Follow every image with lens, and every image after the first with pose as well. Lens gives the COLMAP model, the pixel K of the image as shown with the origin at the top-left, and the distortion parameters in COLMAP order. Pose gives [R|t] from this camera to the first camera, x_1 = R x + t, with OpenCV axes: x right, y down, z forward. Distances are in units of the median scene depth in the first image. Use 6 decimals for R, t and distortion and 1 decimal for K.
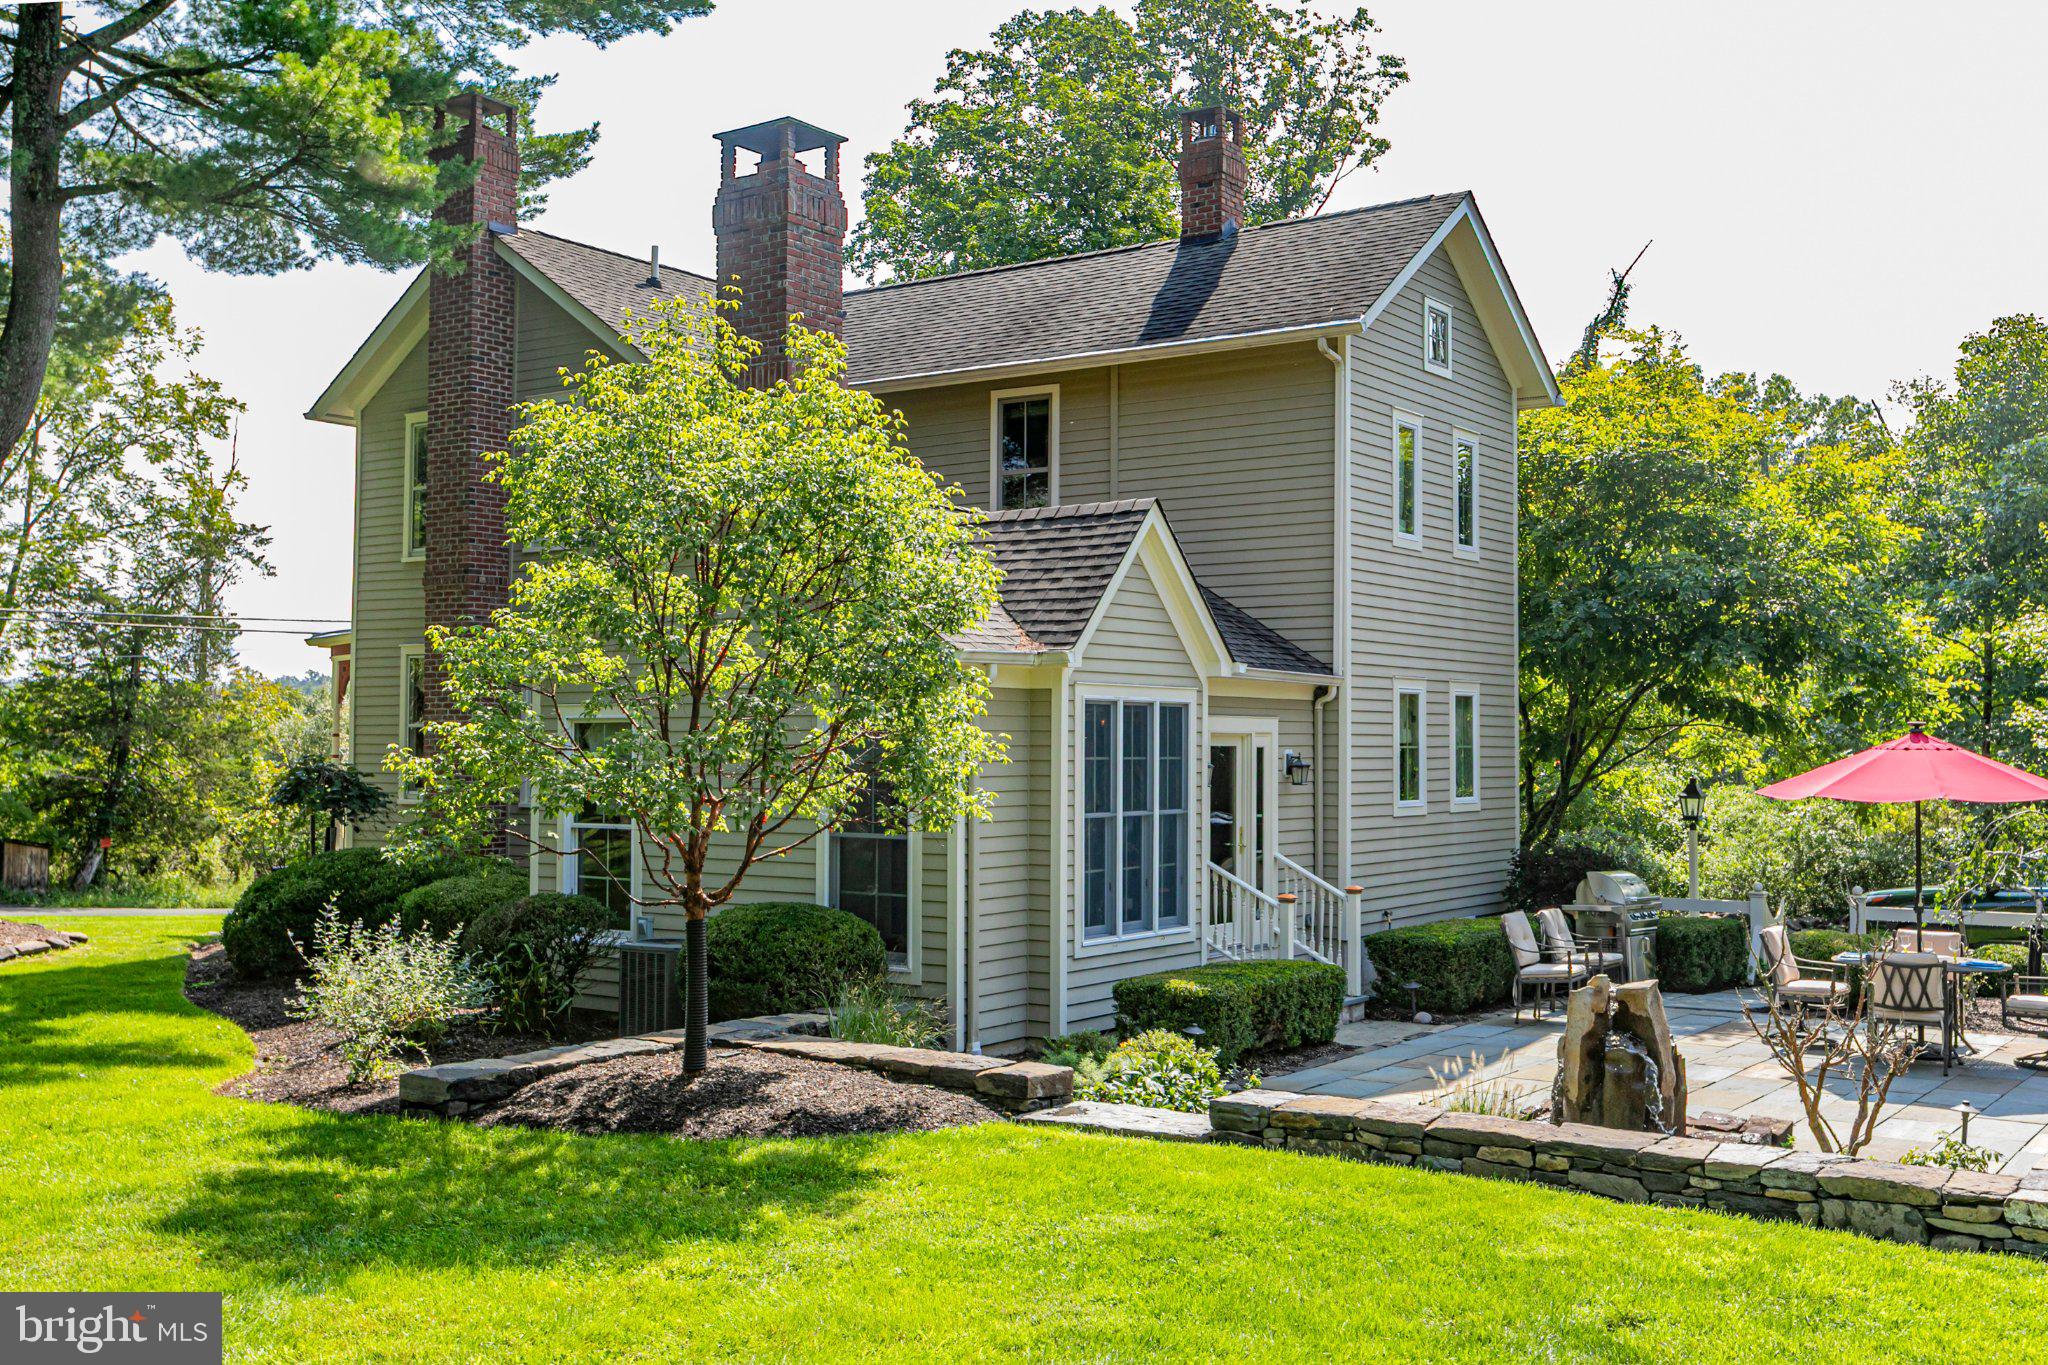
lens RADIAL K [[2039.8, 0, 1028.9], [0, 2039.8, 657.5], [0, 0, 1]] dist [-0.007316, 0.013672]
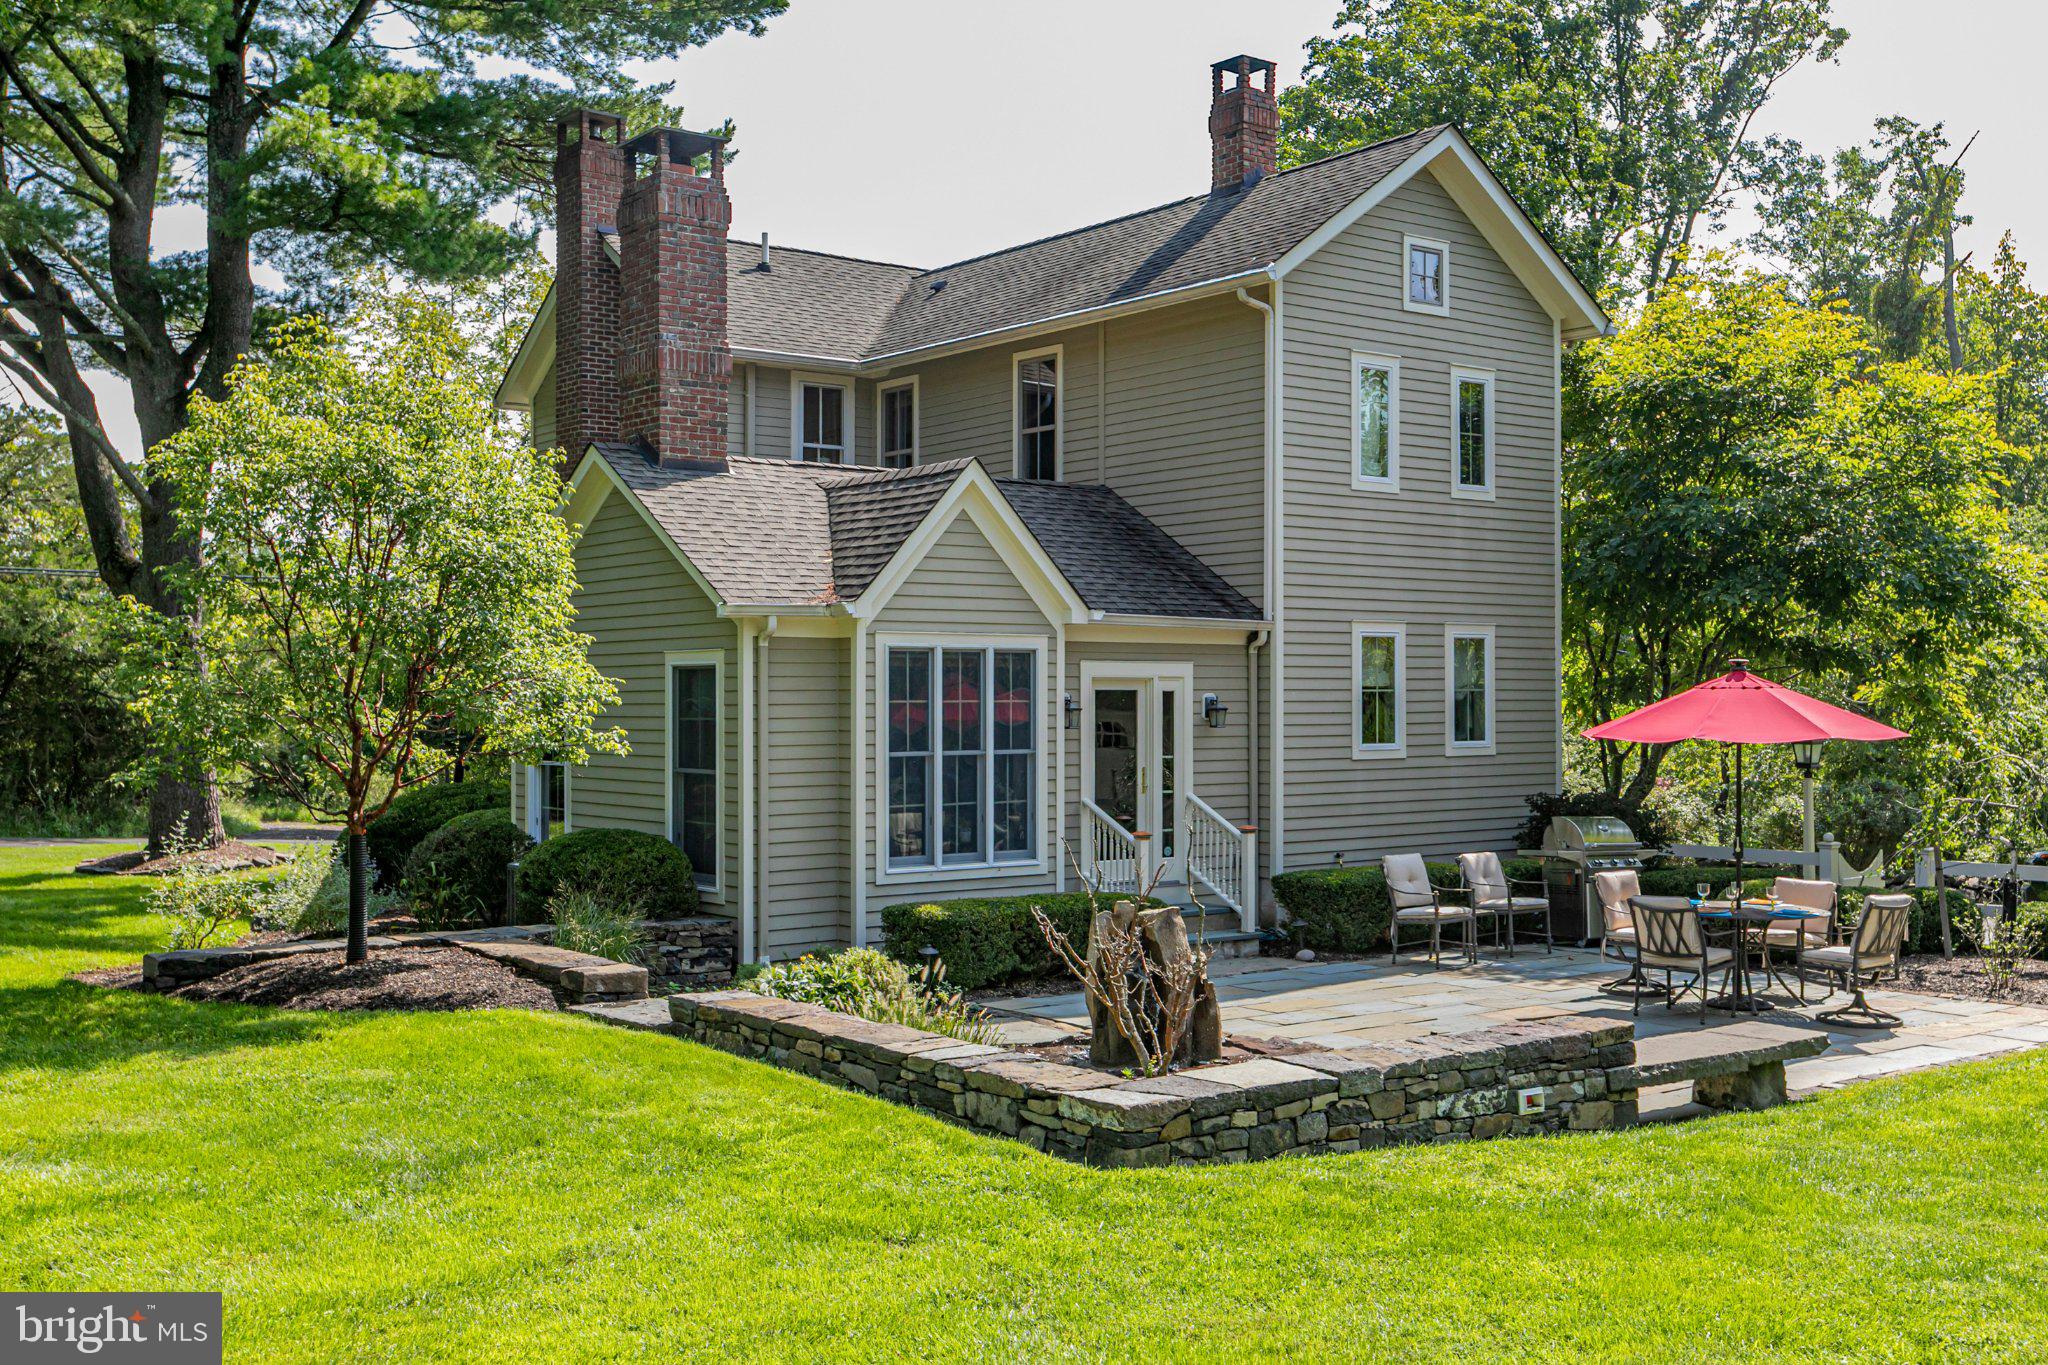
lens RADIAL K [[2081.0, 0, 1024.0], [0, 2081.0, 682.5], [0, 0, 1]] dist [-0.007594, 0.016232]
pose [[0.954557, -0.007258, -0.297940, 0.385232], [0.017877, 0.999298, 0.032932, 0.003895], [0.297492, -0.036762, 0.954016, -0.030114]]
